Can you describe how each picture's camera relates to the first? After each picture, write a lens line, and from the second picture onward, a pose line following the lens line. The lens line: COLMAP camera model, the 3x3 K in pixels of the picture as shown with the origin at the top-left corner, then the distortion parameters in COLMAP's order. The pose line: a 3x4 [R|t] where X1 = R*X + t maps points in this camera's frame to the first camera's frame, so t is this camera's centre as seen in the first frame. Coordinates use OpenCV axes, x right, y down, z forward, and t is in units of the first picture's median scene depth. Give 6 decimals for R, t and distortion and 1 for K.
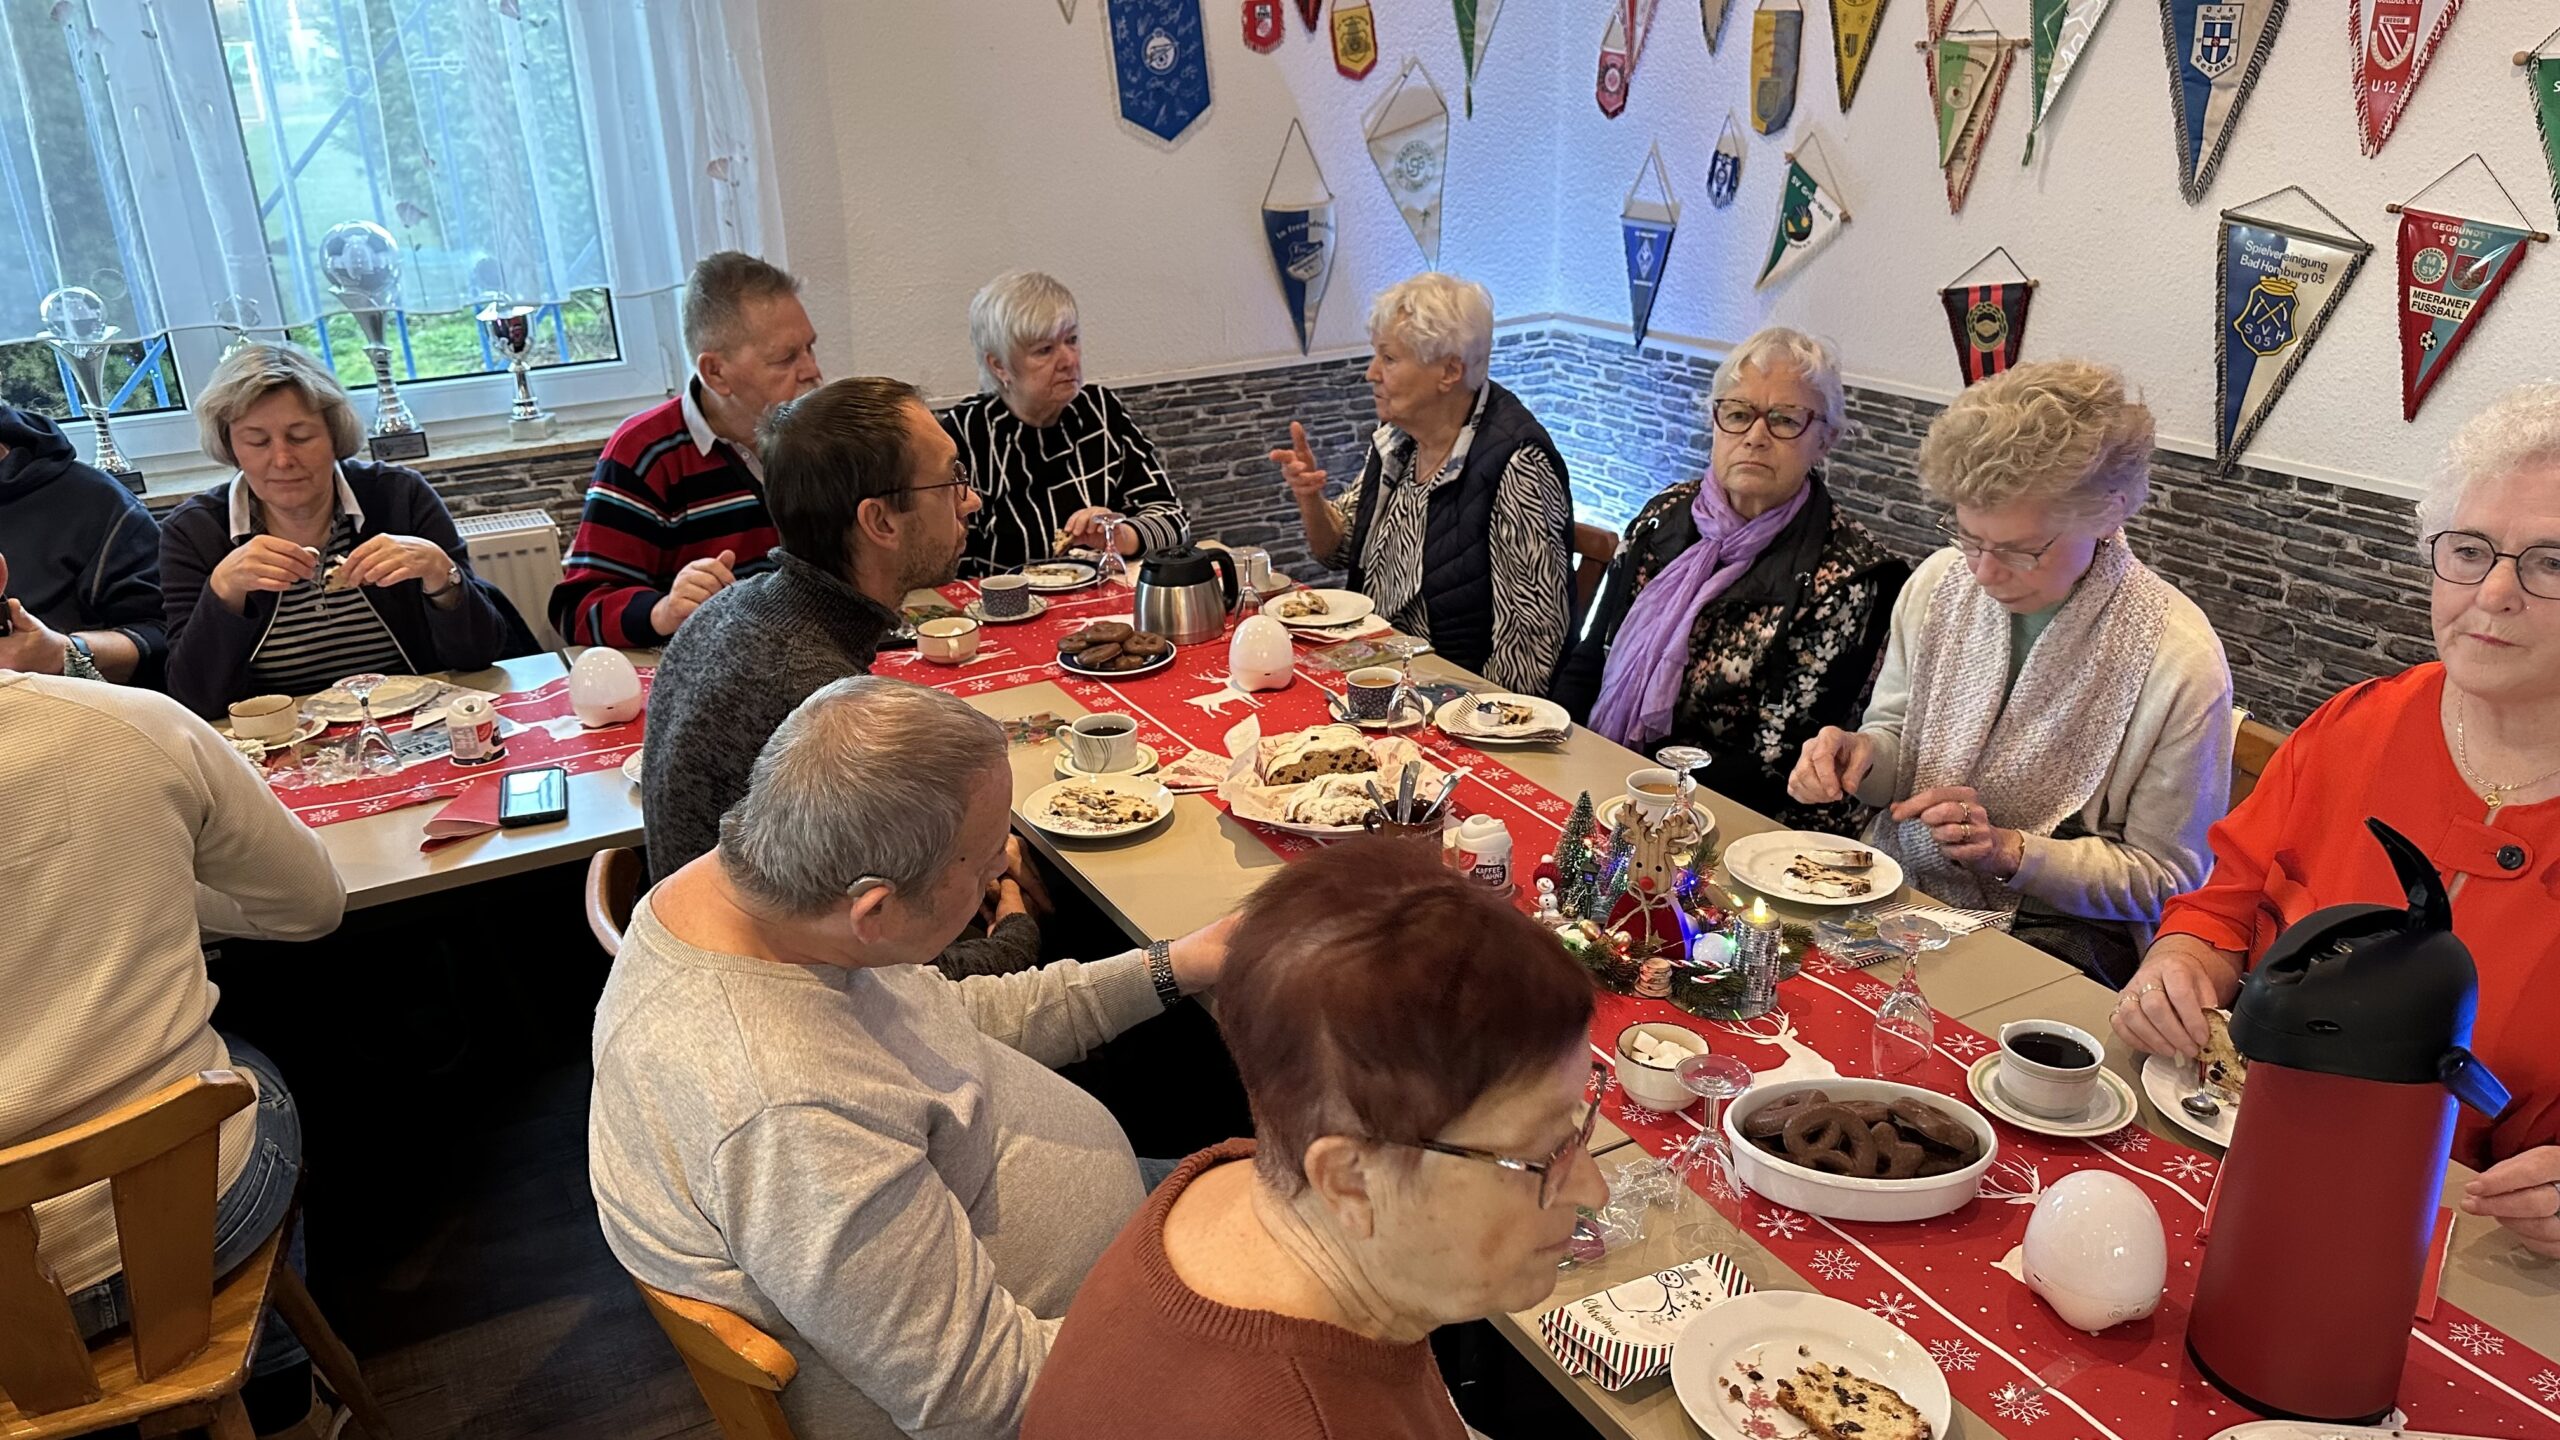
lens RADIAL K [[1838.1, 0, 1289.8], [0, 1838.1, 706.9], [0, 0, 1]] dist [0.141215, -0.179983]
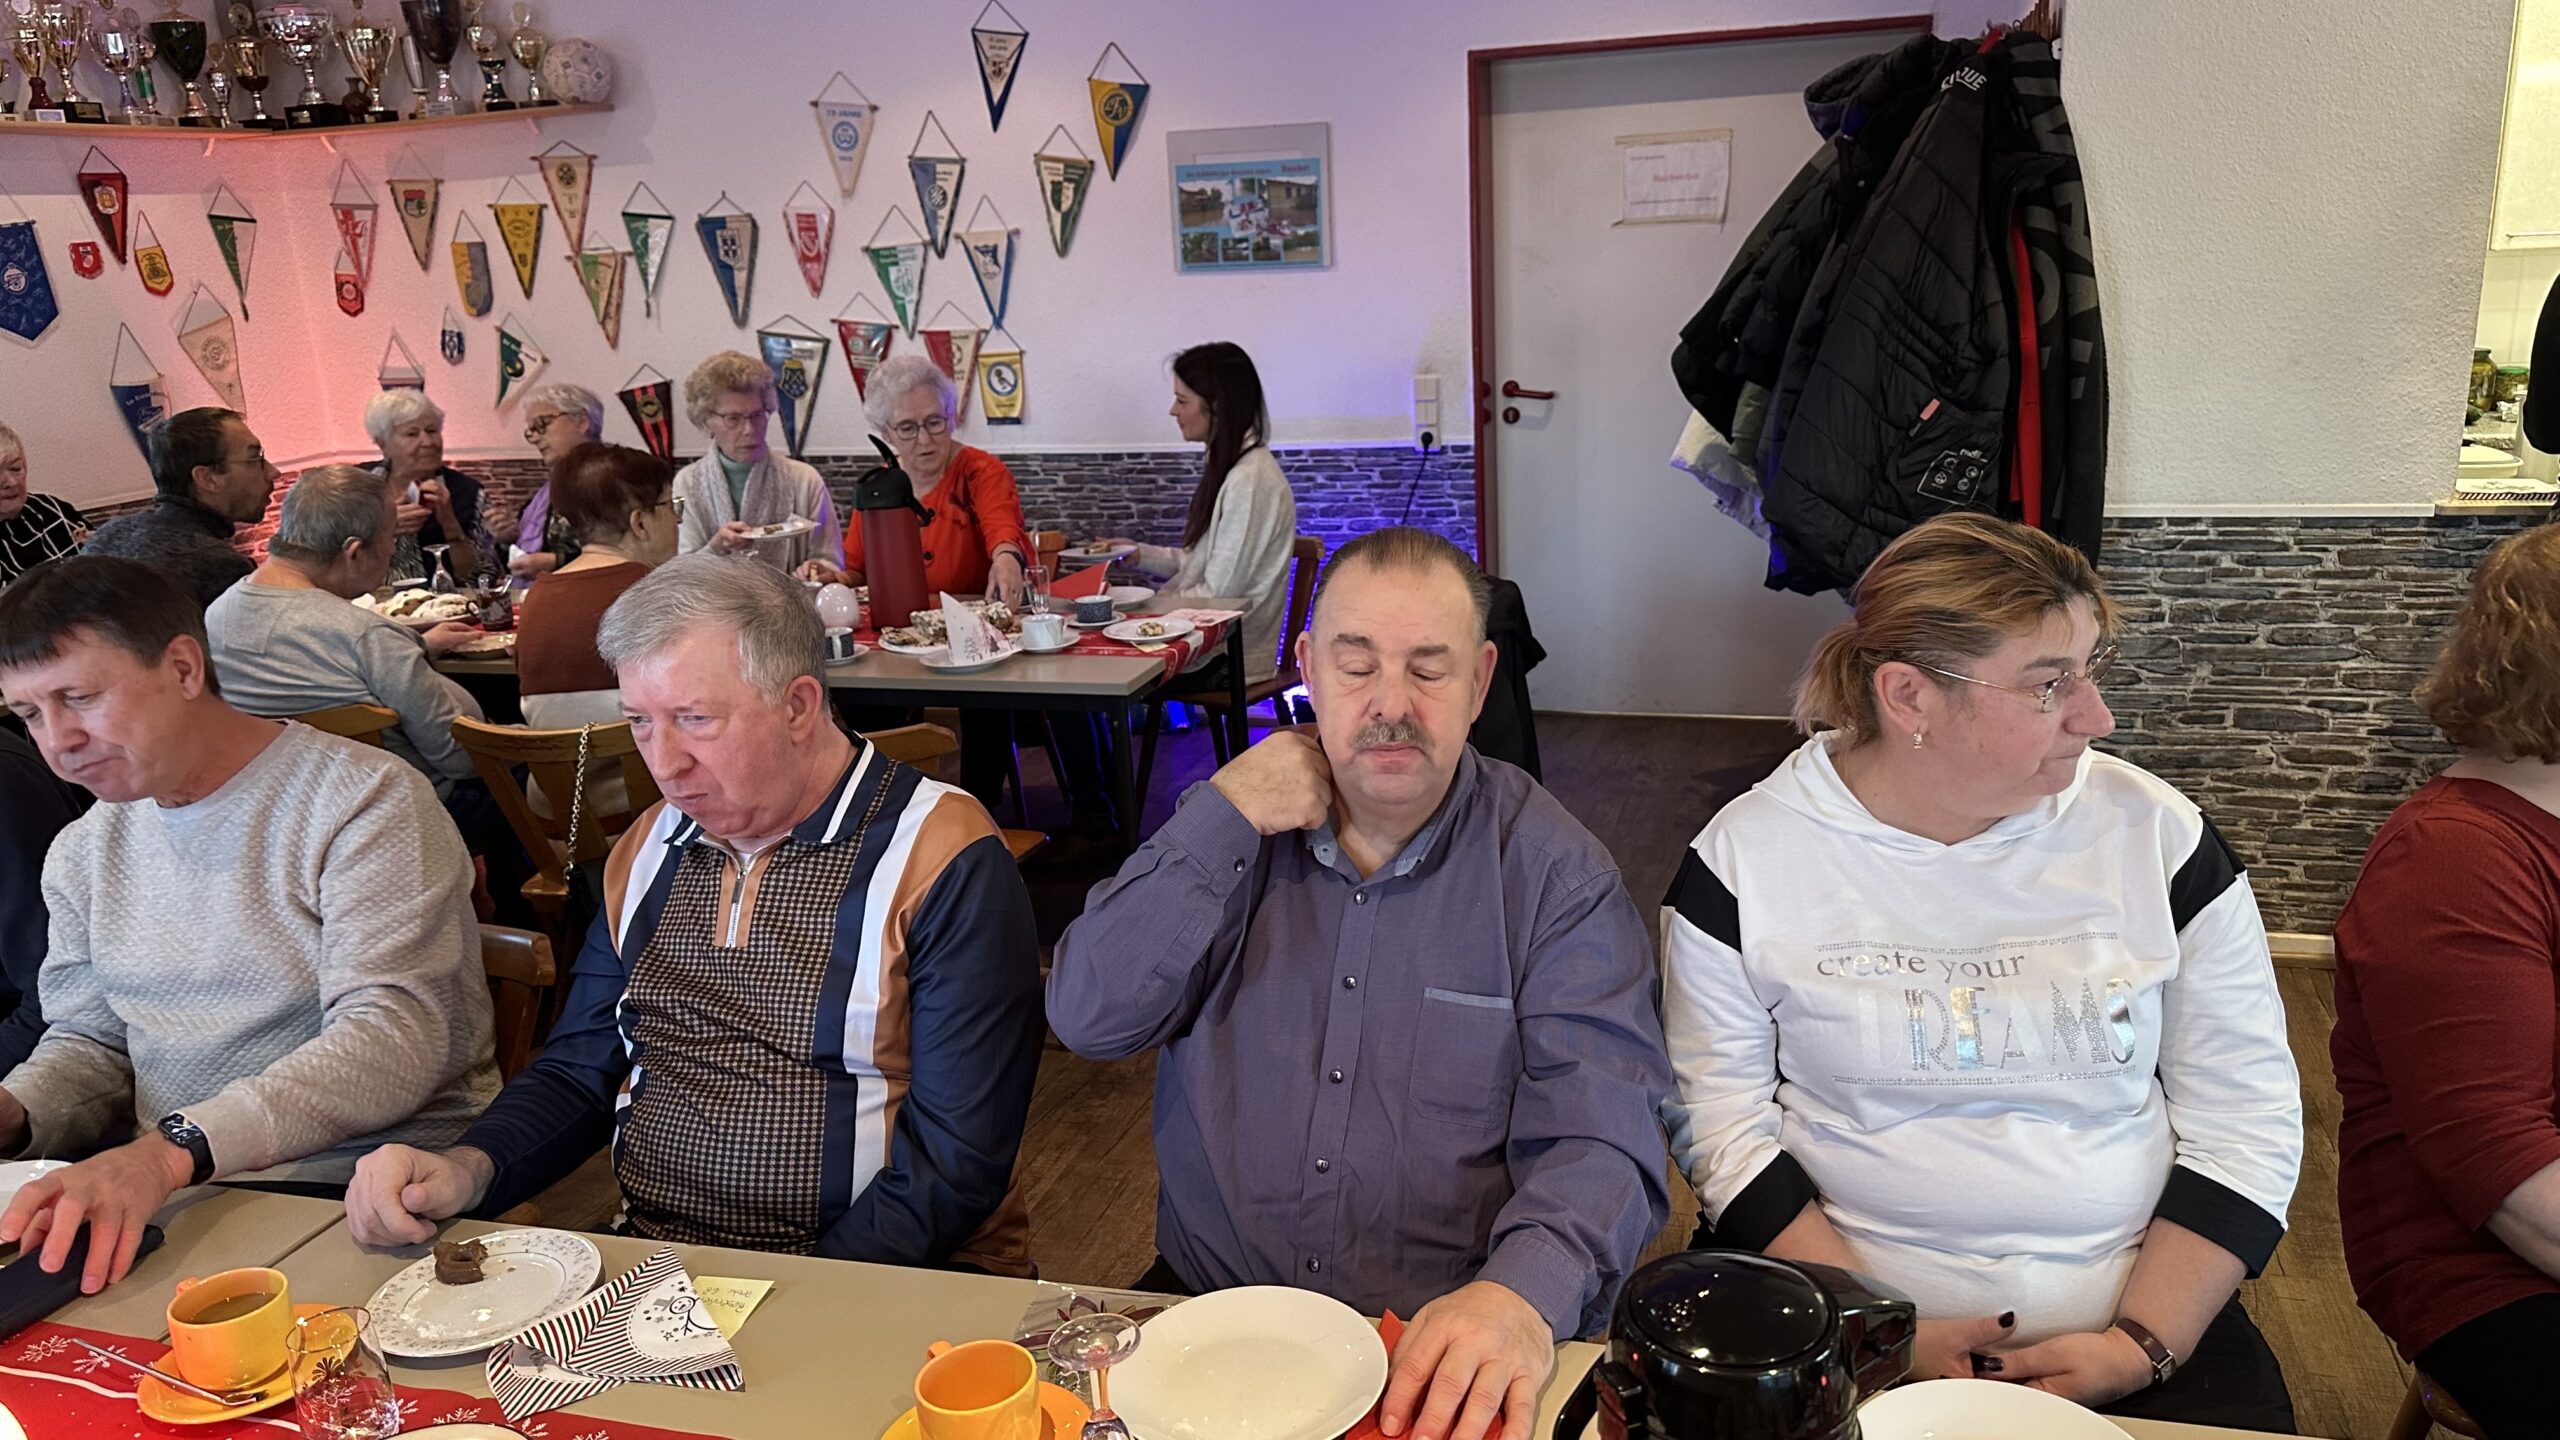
lens RADIAL K [[1819.3, 0, 1318.4], [0, 1819.3, 745.4], [0, 0, 1]] dist [0.009457, -0.024208]
pose [[0.712726, -0.202371, 0.671615, -0.434514], [0.277917, 0.960589, -0.005485, 0.314602], [-0.644037, 0.190563, 0.740880, -0.676006]]
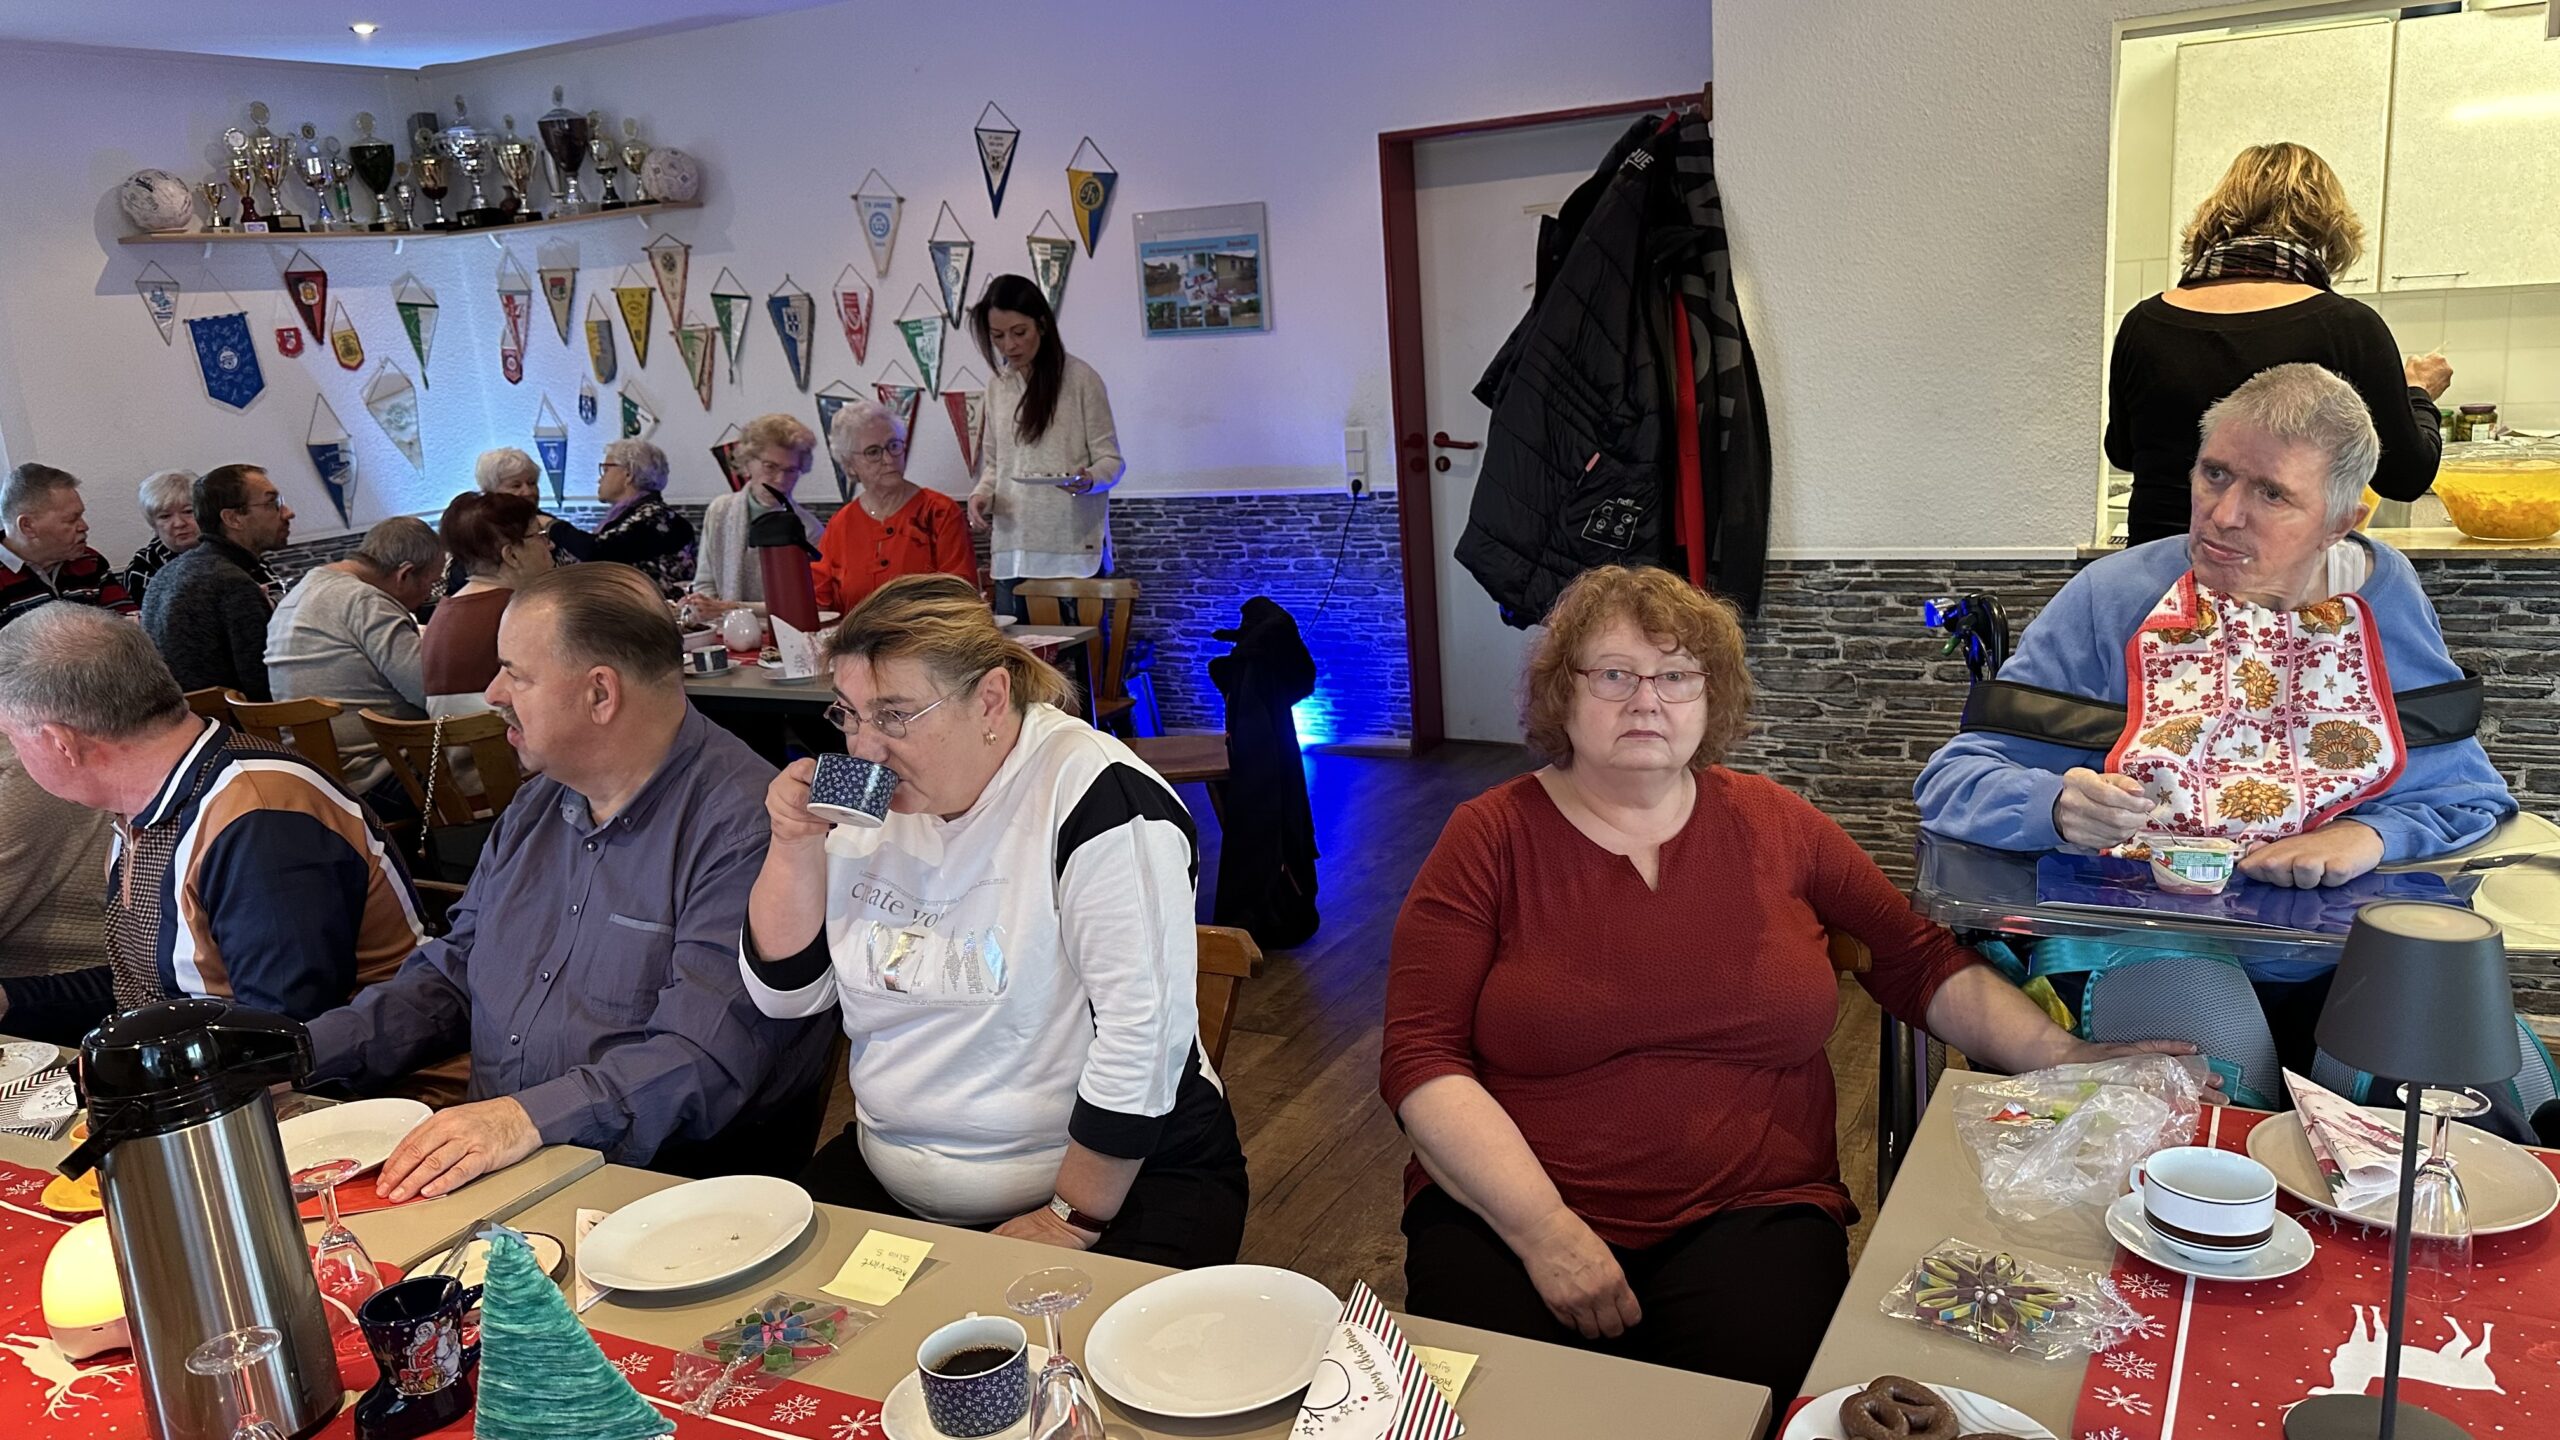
lens RADIAL K [[1824.4, 0, 1279.9], [0, 1824.4, 724.1], [0, 0, 1]] dist [0.050486, -0.060512]
pose [[0.840366, -0.162406, 0.517116, -0.230390], [0.242673, 0.965827, -0.091040, 0.441333], [-0.484659, 0.201997, 0.851060, -1.026829]]
